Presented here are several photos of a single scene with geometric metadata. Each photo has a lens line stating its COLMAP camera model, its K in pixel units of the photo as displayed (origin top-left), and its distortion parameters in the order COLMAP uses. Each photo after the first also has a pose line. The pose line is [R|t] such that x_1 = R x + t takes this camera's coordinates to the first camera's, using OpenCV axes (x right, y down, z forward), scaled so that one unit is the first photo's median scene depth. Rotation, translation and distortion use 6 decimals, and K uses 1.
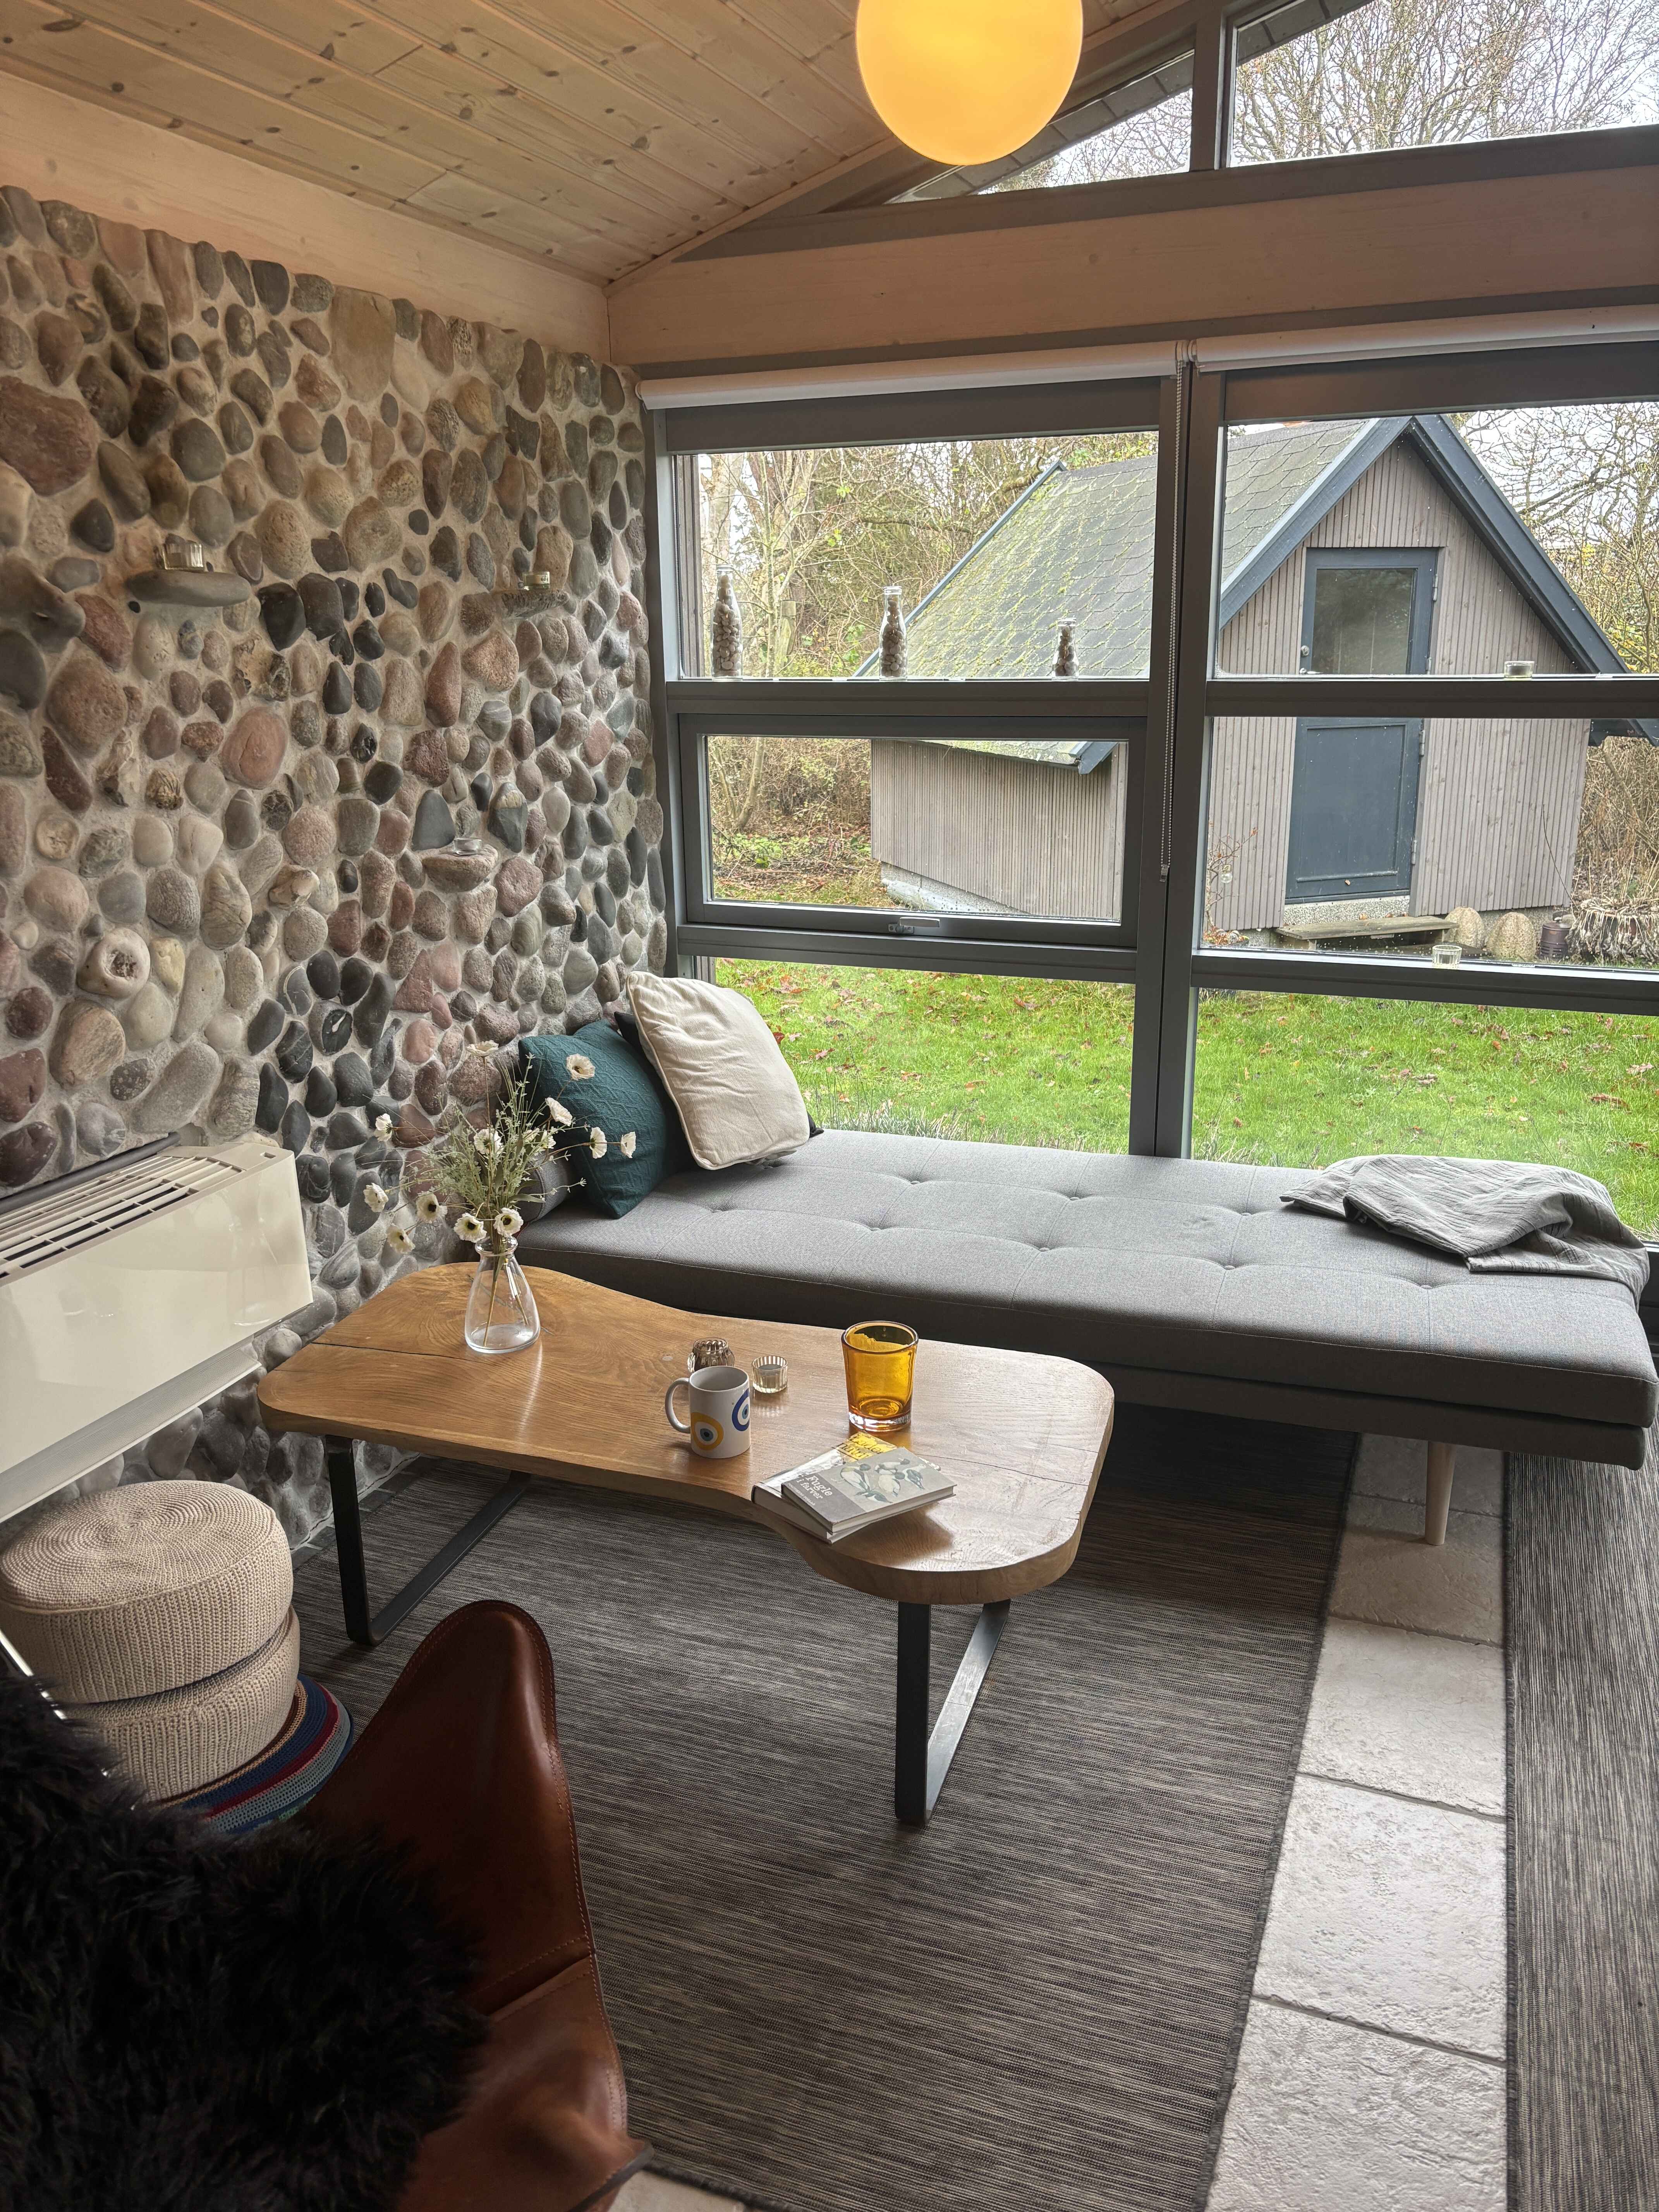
lens RADIAL K [[1702.5, 0, 829.5], [0, 1702.5, 1106.0], [0, 0, 1]] dist [0.062621, -0.067372]
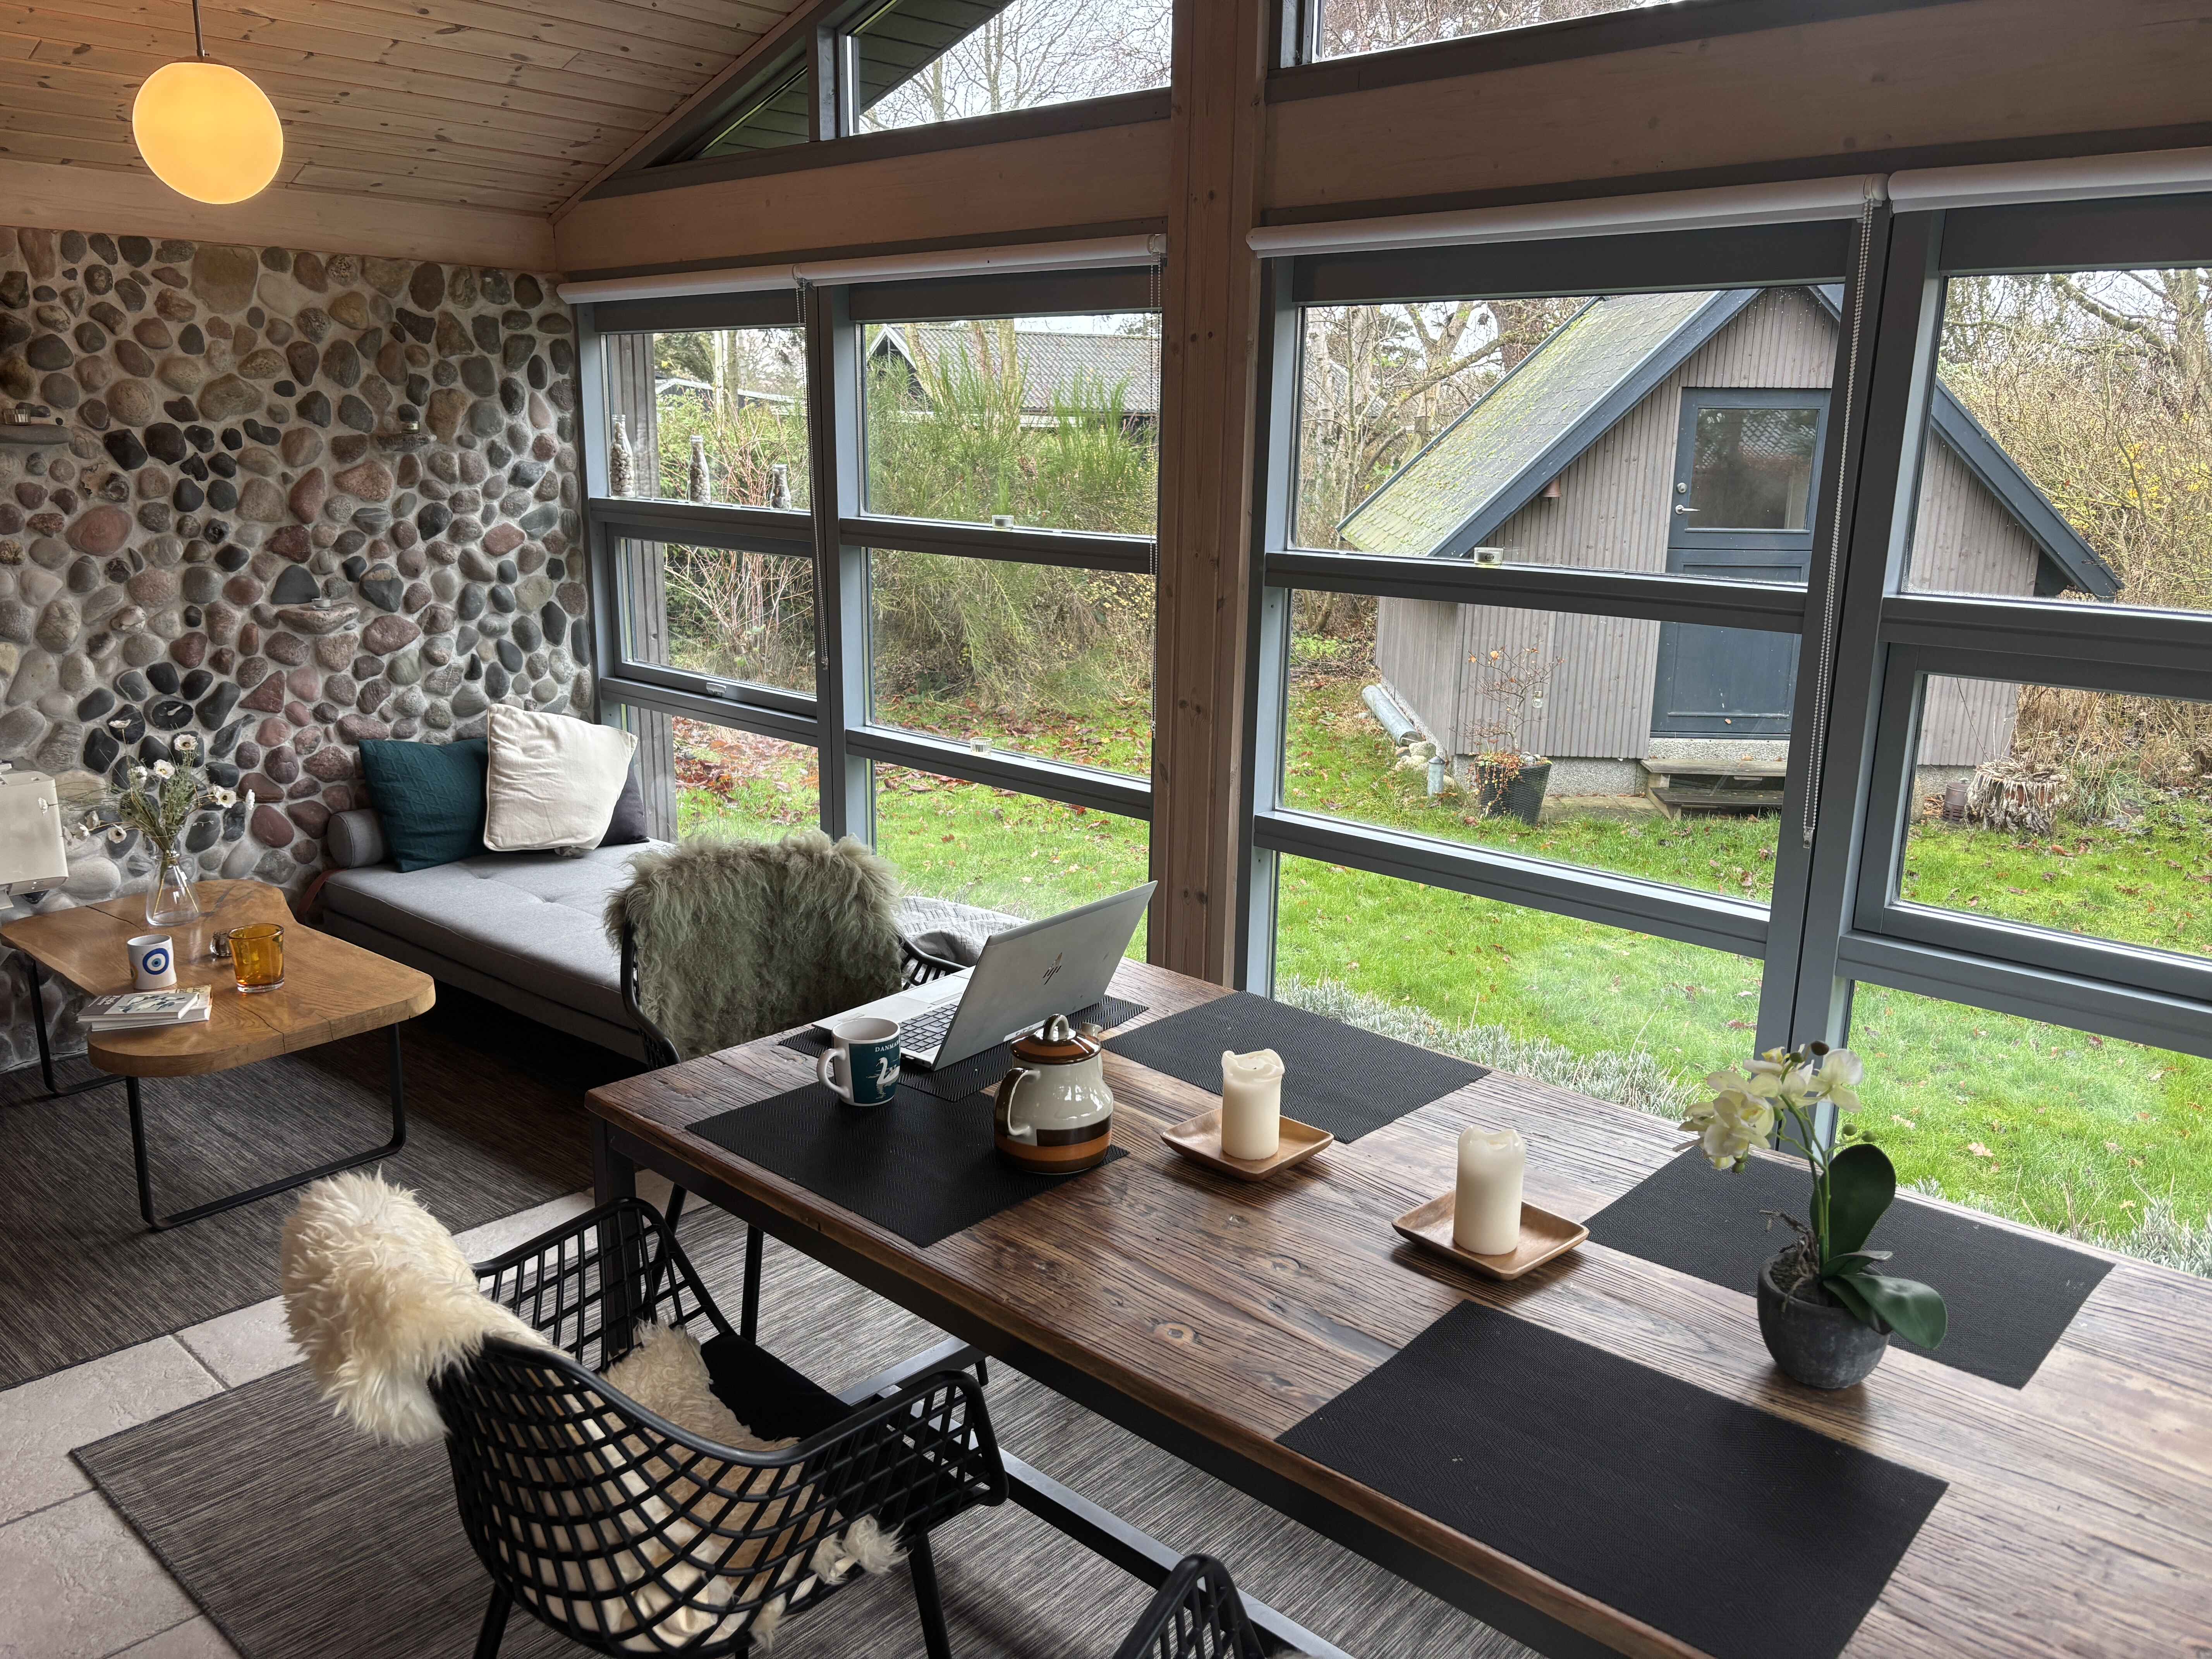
lens RADIAL K [[1702.5, 0, 1106.0], [0, 1702.5, 829.5], [0, 0, 1]] dist [0.062621, -0.067372]
pose [[0.927580, 0.110630, -0.356870, 0.973261], [-0.125193, 0.991971, -0.017891, -0.017843], [0.352025, 0.061272, 0.933983, -0.132568]]
